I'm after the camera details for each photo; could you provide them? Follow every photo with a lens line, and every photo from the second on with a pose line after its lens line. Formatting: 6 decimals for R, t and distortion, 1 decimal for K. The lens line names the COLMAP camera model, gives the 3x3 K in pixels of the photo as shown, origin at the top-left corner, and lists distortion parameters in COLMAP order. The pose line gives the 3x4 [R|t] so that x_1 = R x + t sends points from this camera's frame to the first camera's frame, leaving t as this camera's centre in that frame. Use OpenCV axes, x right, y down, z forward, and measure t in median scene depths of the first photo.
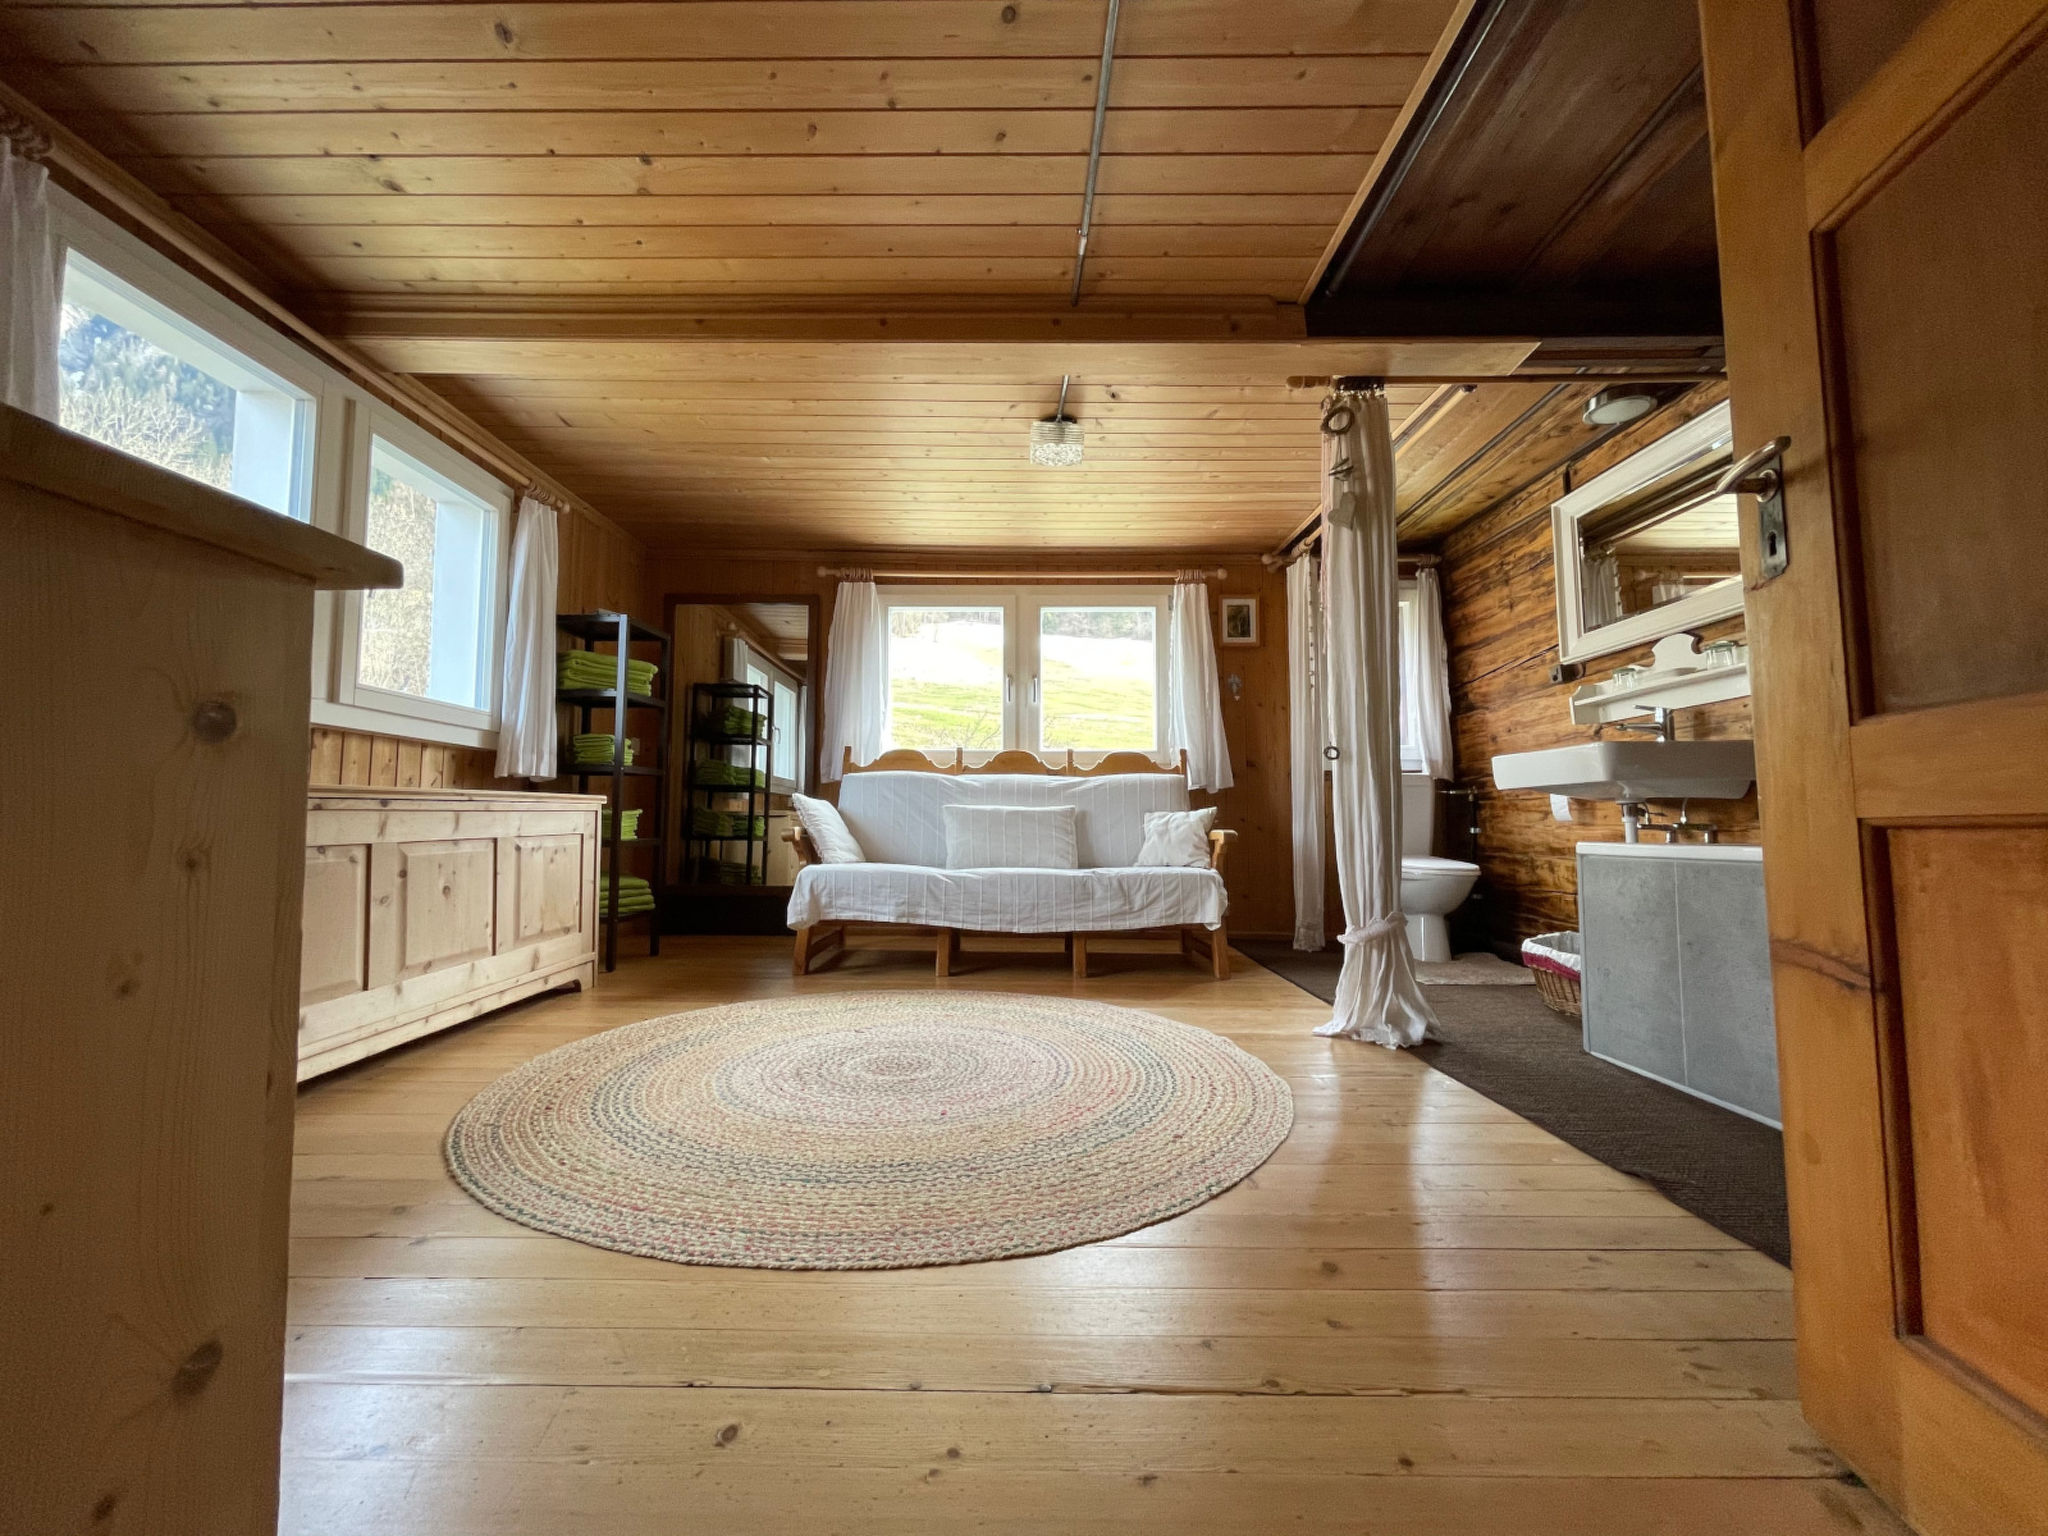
lens RADIAL K [[828.0, 0, 1020.7], [0, 828.0, 770.1], [0, 0, 1]] dist [-0.004113, 0.000341]
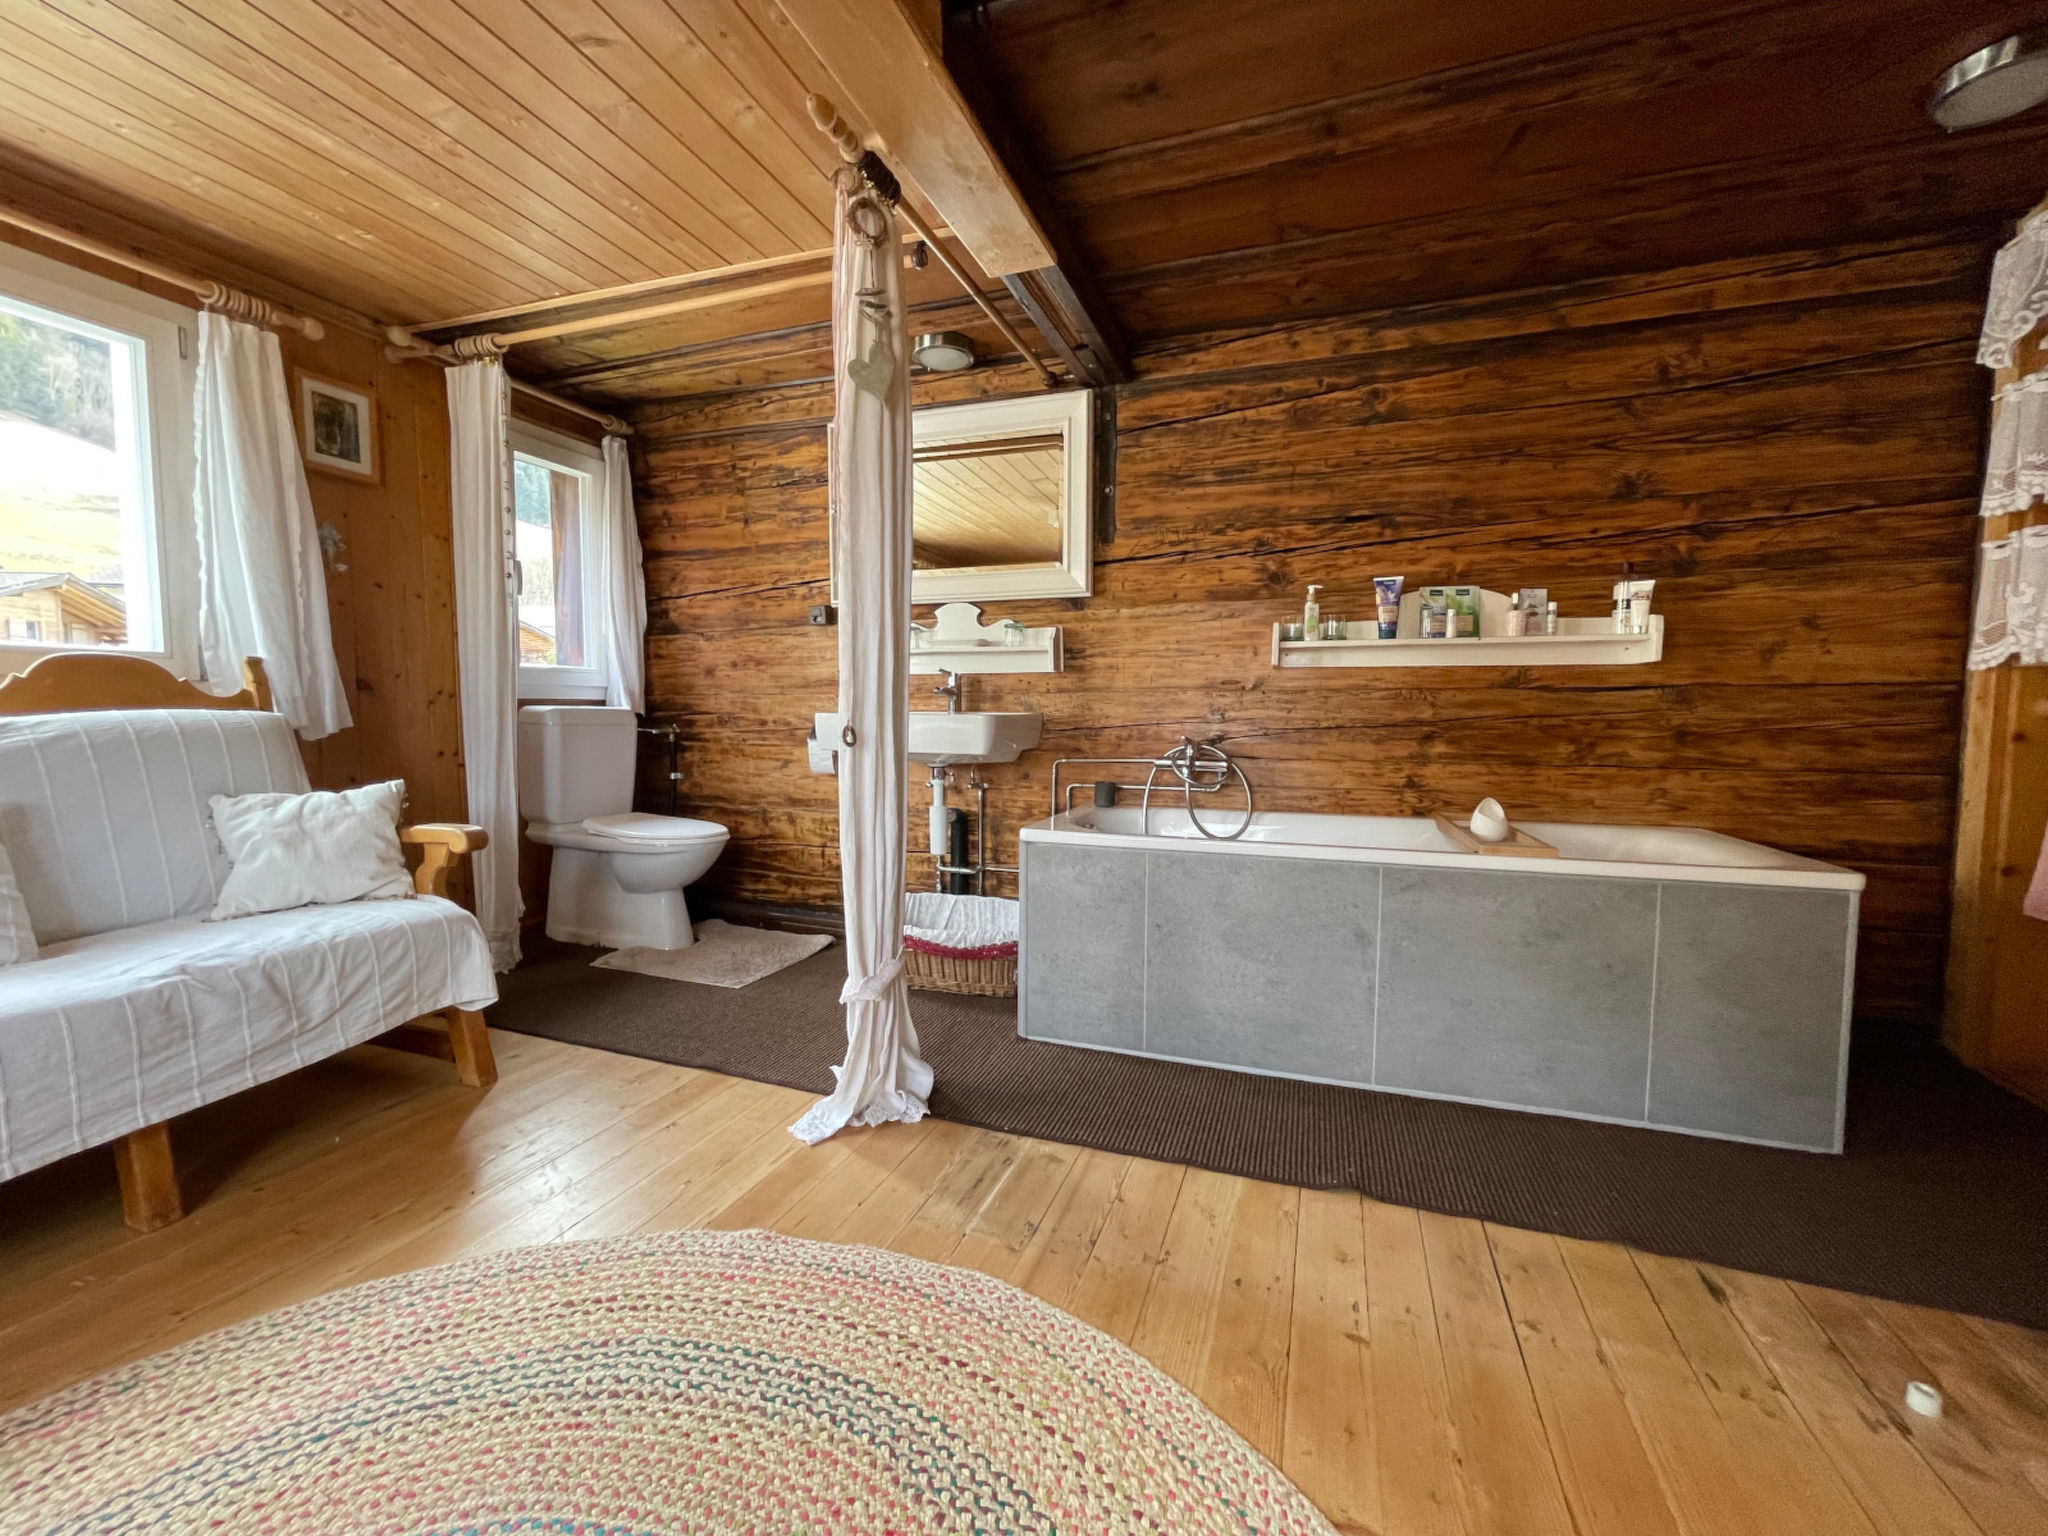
lens RADIAL K [[828.0, 0, 1025.9], [0, 828.0, 768.3], [0, 0, 1]] dist [-0.004113, 0.000341]
pose [[0.341390, -0.061497, 0.937908, -0.134072], [-0.074709, 0.992925, 0.092298, -0.043150], [-0.936948, -0.101580, 0.334380, 0.406836]]
